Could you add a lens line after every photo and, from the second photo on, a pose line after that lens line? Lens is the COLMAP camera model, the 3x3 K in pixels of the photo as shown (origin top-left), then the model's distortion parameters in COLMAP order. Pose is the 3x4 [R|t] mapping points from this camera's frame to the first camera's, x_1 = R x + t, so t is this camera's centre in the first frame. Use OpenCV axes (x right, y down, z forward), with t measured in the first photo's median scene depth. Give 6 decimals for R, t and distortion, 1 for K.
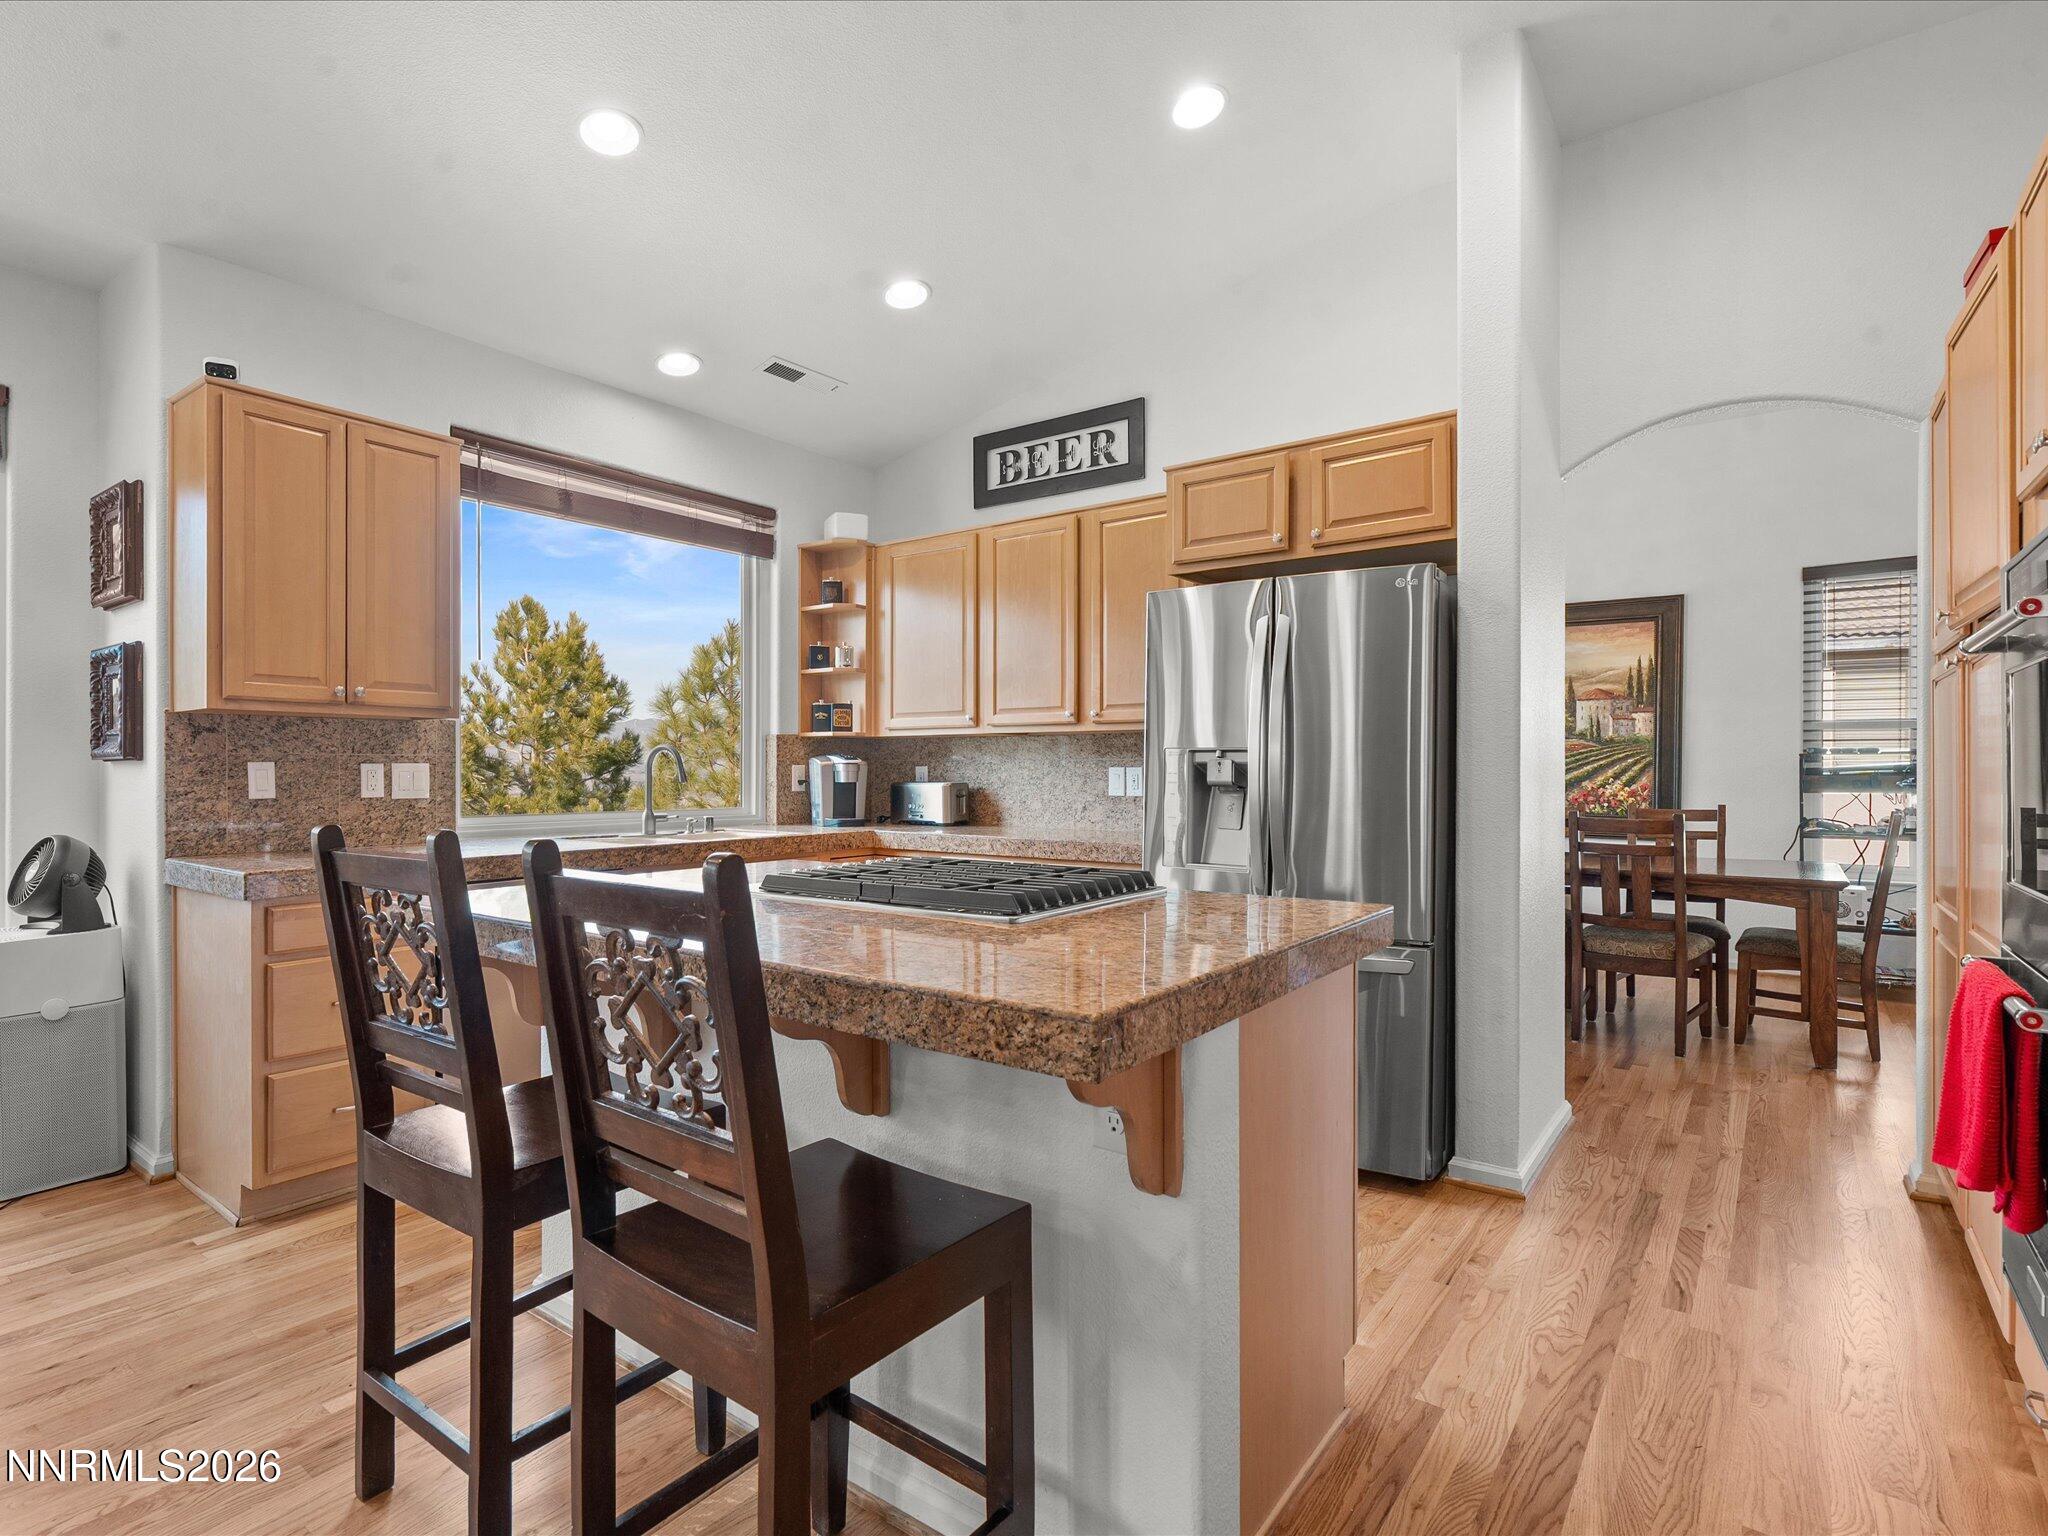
lens RADIAL K [[1043.6, 0, 1011.3], [0, 1043.6, 769.3], [0, 0, 1]] dist [-0.003359, -0.002077]
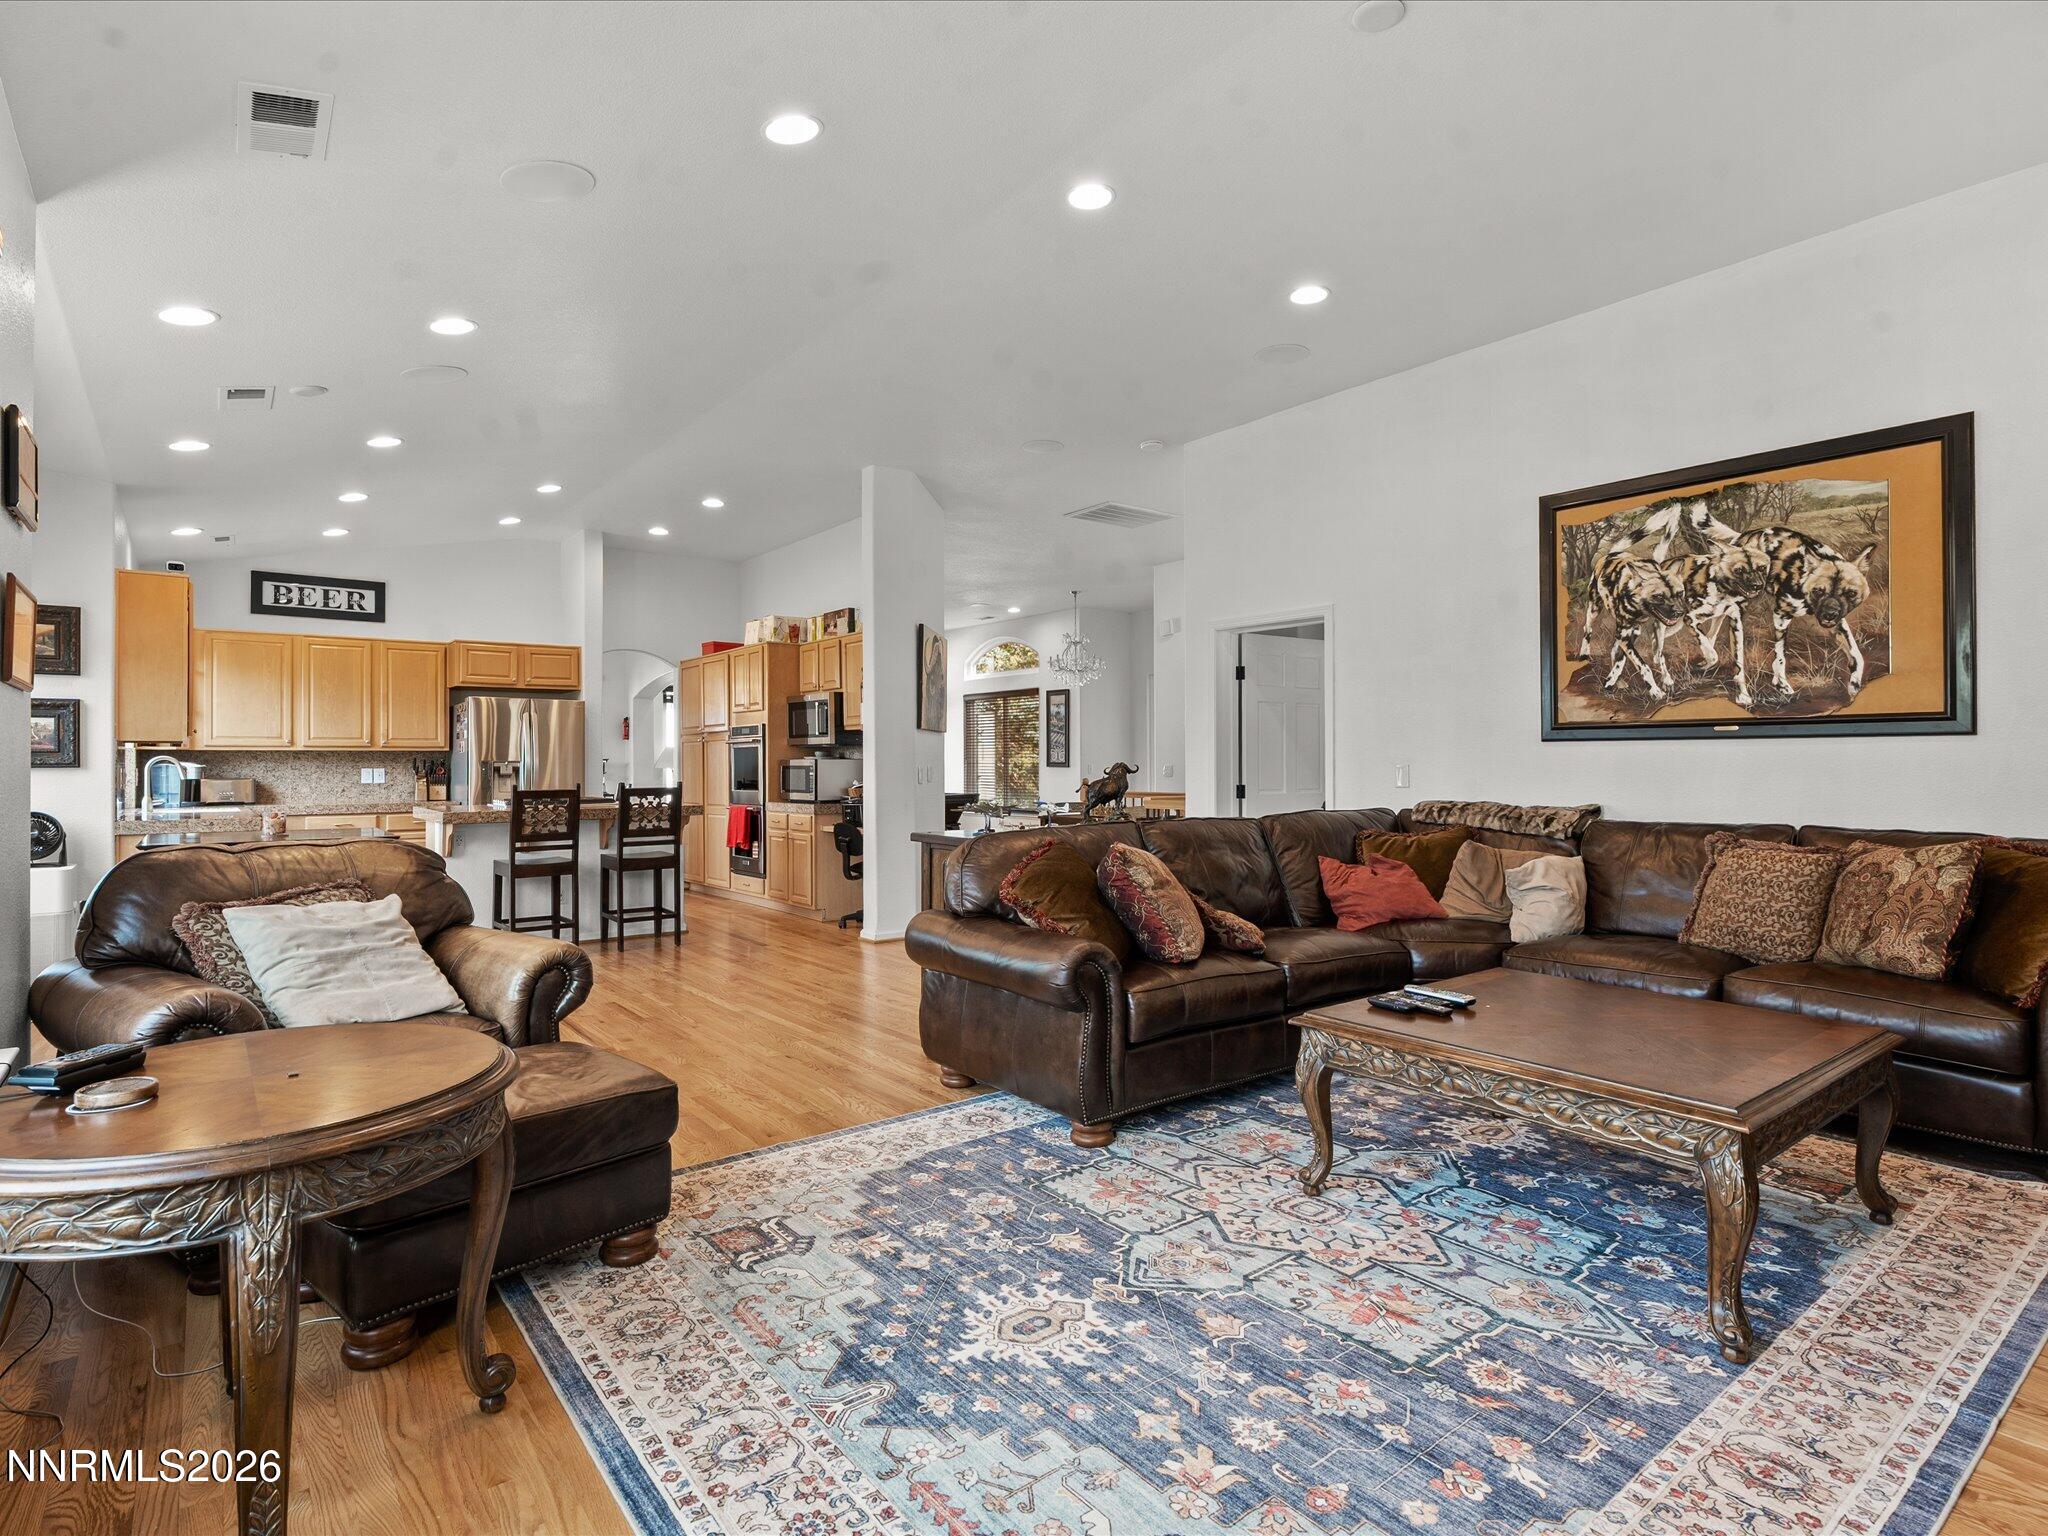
lens RADIAL K [[1043.6, 0, 1017.4], [0, 1043.6, 764.2], [0, 0, 1]] dist [-0.003359, -0.002077]
pose [[0.260935, -0.003626, 0.965350, -1.402660], [0.007060, 0.999973, 0.001848, -0.004679], [-0.965331, 0.006333, 0.260954, -0.646650]]
